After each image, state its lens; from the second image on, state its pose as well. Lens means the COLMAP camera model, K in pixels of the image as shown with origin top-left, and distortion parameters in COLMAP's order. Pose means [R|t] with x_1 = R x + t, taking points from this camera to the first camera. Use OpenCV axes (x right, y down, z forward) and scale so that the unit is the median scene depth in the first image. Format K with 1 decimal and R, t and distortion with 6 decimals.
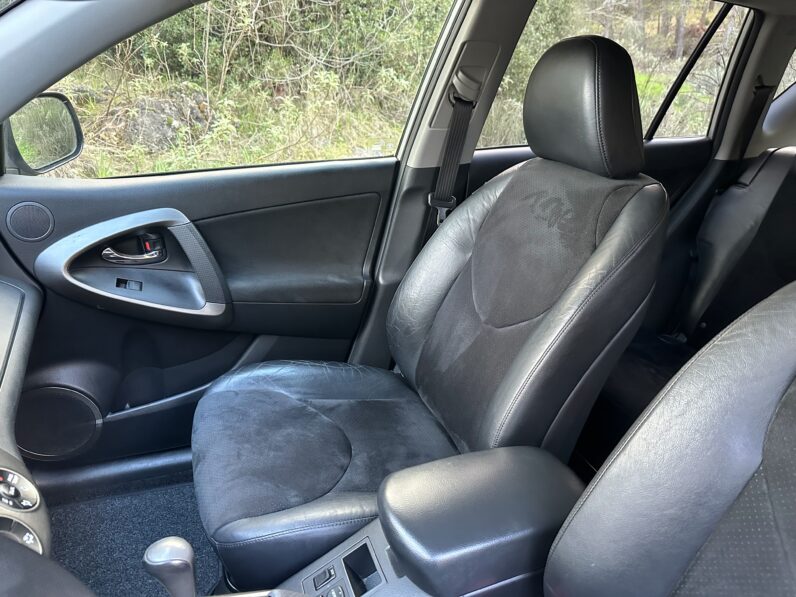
lens RADIAL K [[563.3, 0, 405.8], [0, 563.3, 293.2], [0, 0, 1]] dist [0.047071, -0.062525]
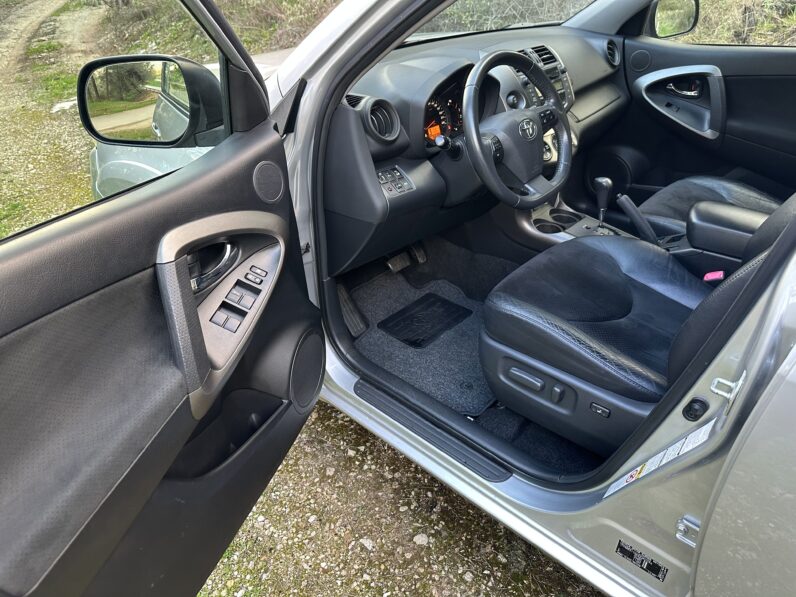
lens RADIAL K [[563.3, 0, 397.4], [0, 563.3, 301.8], [0, 0, 1]] dist [0.047071, -0.062525]
pose [[0.447361, 0.431648, -0.783293, 0.669660], [-0.320198, 0.895067, 0.310368, 0.218271], [0.835070, 0.111963, 0.538631, -0.515260]]
